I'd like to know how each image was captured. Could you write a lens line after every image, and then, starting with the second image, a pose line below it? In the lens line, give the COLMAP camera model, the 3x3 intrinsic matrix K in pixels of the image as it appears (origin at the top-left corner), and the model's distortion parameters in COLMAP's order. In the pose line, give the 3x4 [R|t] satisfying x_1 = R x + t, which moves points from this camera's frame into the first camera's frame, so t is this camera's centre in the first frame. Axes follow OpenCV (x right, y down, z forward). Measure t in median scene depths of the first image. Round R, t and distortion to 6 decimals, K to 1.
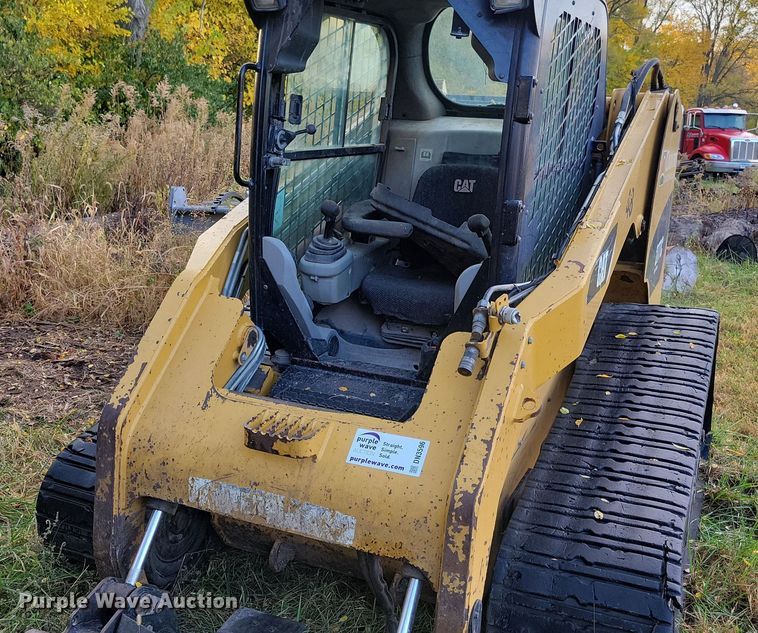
lens RADIAL K [[883.8, 0, 379.0], [0, 883.8, 329.8], [0, 0, 1]] dist [0.020373, 0.040244]
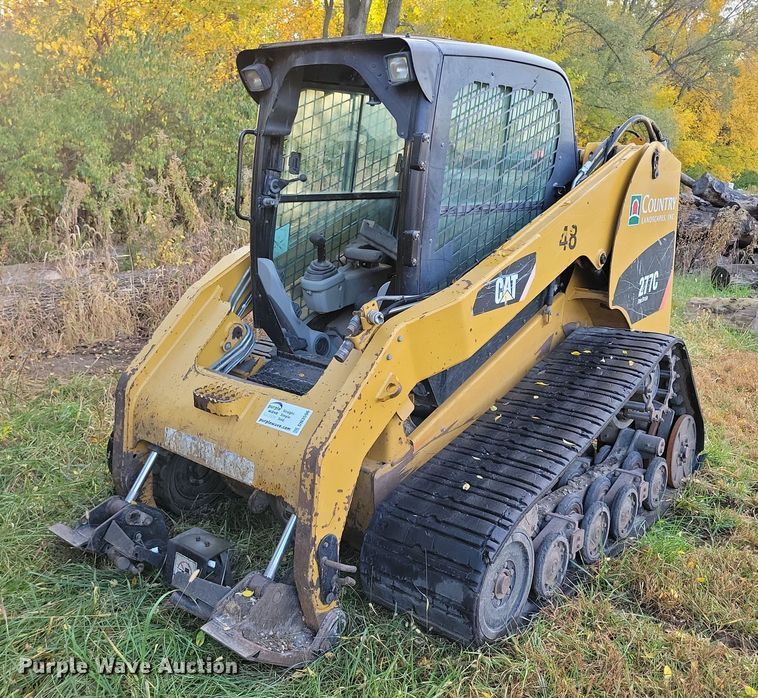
lens RADIAL K [[786.2, 0, 379.2], [0, 786.2, 330.6], [0, 0, 1]] dist [0.018698, 0.001012]
pose [[0.956807, 0.045008, -0.287220, 0.436631], [-0.057314, 0.997757, -0.034580, 0.038428], [0.285020, 0.049548, 0.957240, -0.084696]]
